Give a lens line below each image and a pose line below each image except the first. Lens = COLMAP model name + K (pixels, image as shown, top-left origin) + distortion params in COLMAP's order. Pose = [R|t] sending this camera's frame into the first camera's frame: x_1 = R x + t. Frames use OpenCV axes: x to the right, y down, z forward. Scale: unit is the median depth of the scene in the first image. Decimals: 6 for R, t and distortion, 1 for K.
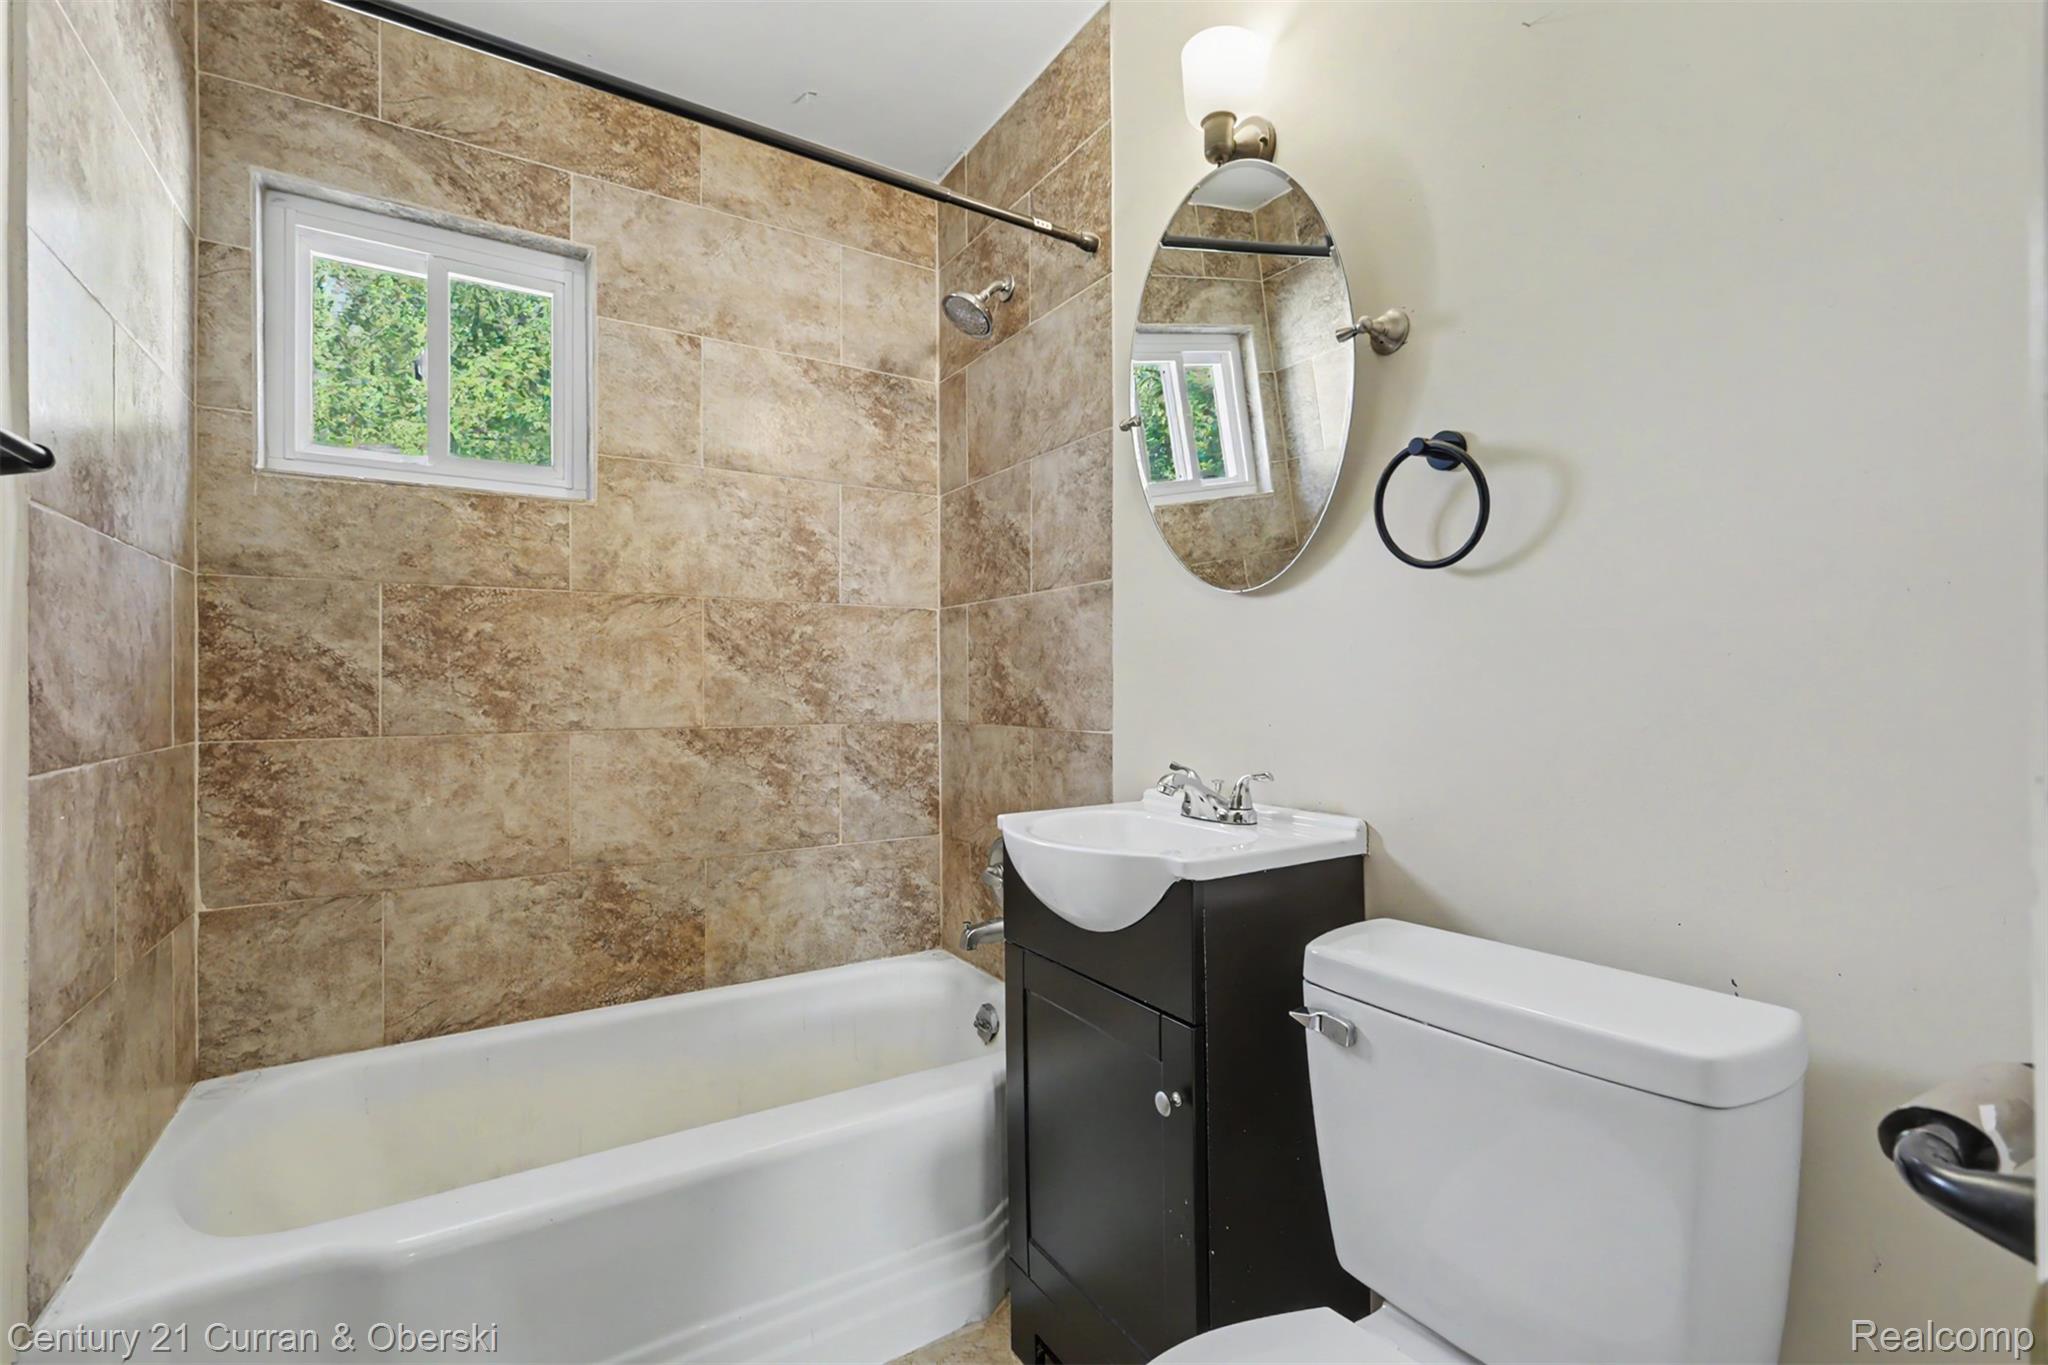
lens RADIAL K [[888.8, 0, 1012.2], [0, 888.8, 680.5], [0, 0, 1]] dist [0.000257, -0.000645]
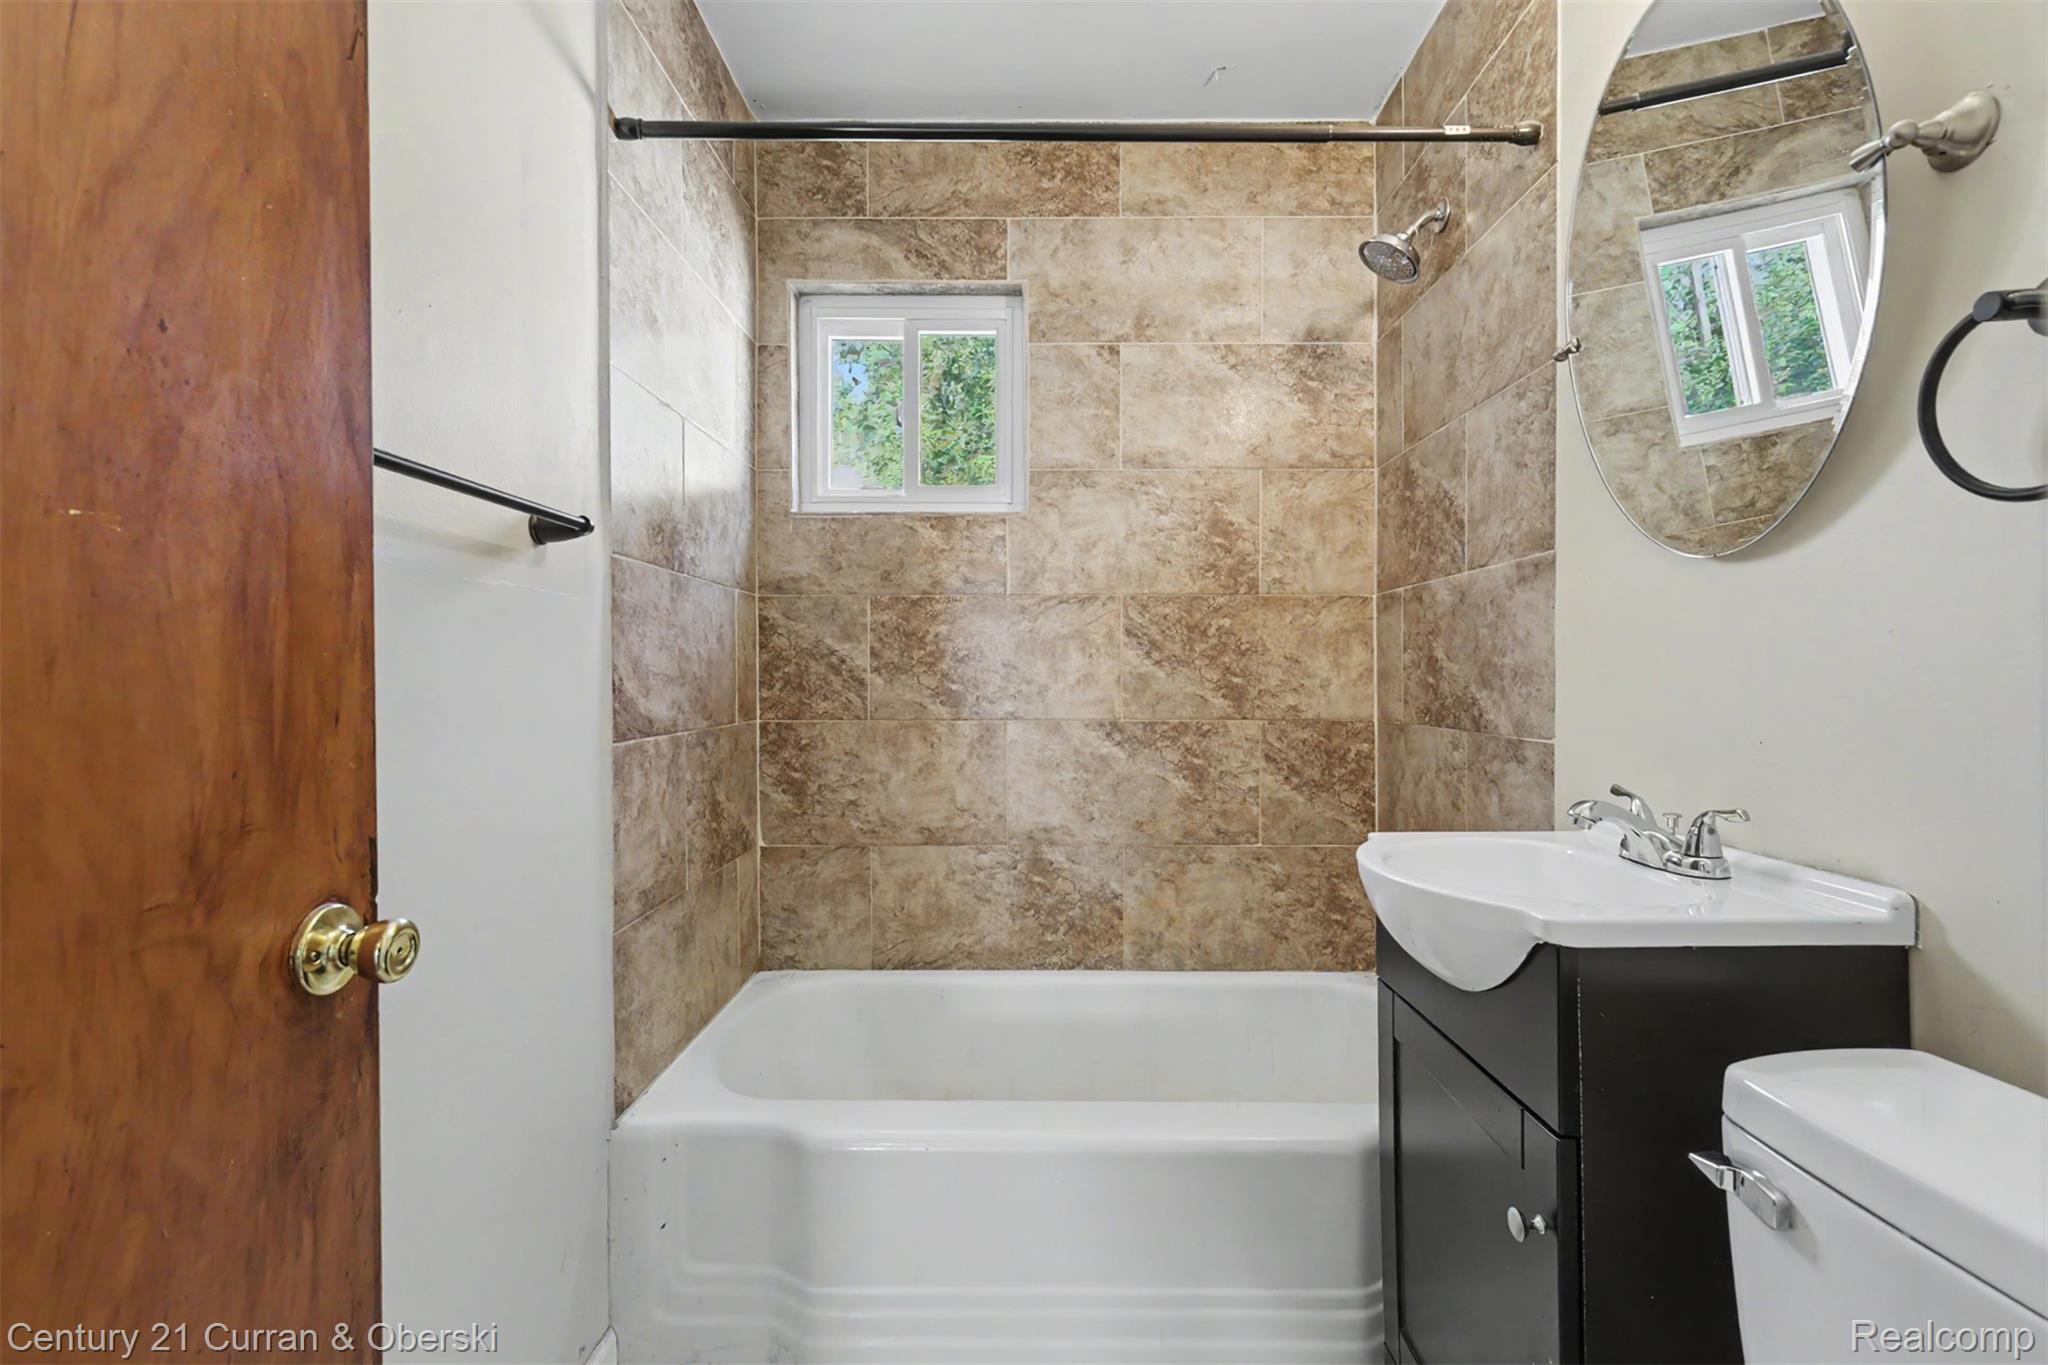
lens RADIAL K [[888.8, 0, 1028.5], [0, 888.8, 681.5], [0, 0, 1]] dist [0.000257, -0.000645]
pose [[0.847266, 0.006397, -0.531130, 0.127879], [0.000446, 0.999919, 0.012755, -0.006150], [0.531168, -0.011044, 0.847194, 0.068195]]
